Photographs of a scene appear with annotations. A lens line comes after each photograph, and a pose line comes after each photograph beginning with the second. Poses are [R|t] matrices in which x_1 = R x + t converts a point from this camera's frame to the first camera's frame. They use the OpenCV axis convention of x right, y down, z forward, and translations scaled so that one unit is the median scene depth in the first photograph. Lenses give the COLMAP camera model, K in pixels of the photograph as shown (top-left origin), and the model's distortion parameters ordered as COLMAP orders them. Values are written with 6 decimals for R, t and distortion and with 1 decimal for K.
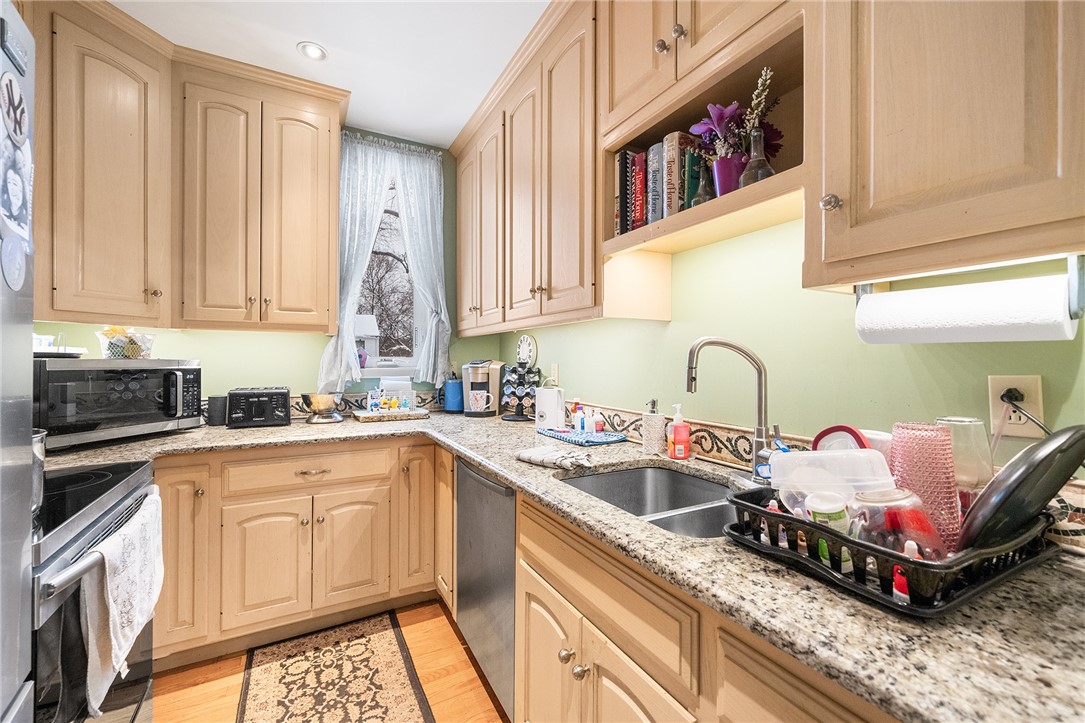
lens RADIAL K [[439.3, 0, 540.2], [0, 439.3, 352.3], [0, 0, 1]] dist [-0.004641, -0.000391]
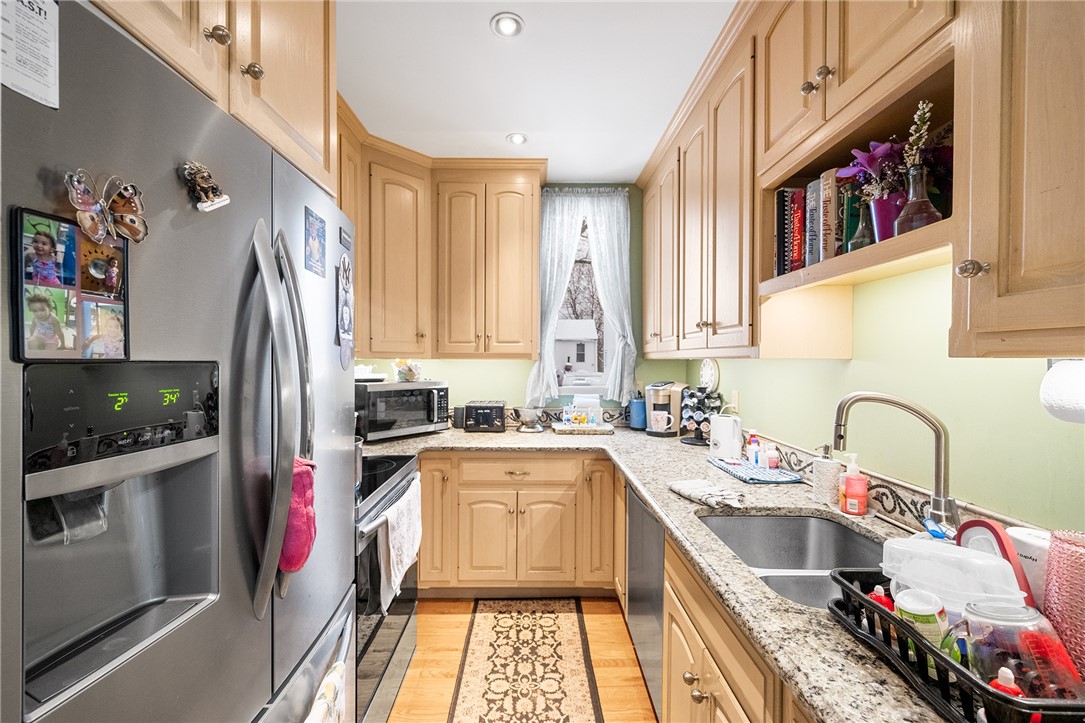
lens RADIAL K [[439.3, 0, 540.2], [0, 439.3, 352.3], [0, 0, 1]] dist [-0.004641, -0.000391]
pose [[0.881456, -0.000452, -0.472267, 0.157686], [0.002484, 0.999990, 0.003678, -0.089843], [0.472260, -0.004415, 0.881448, -0.100212]]
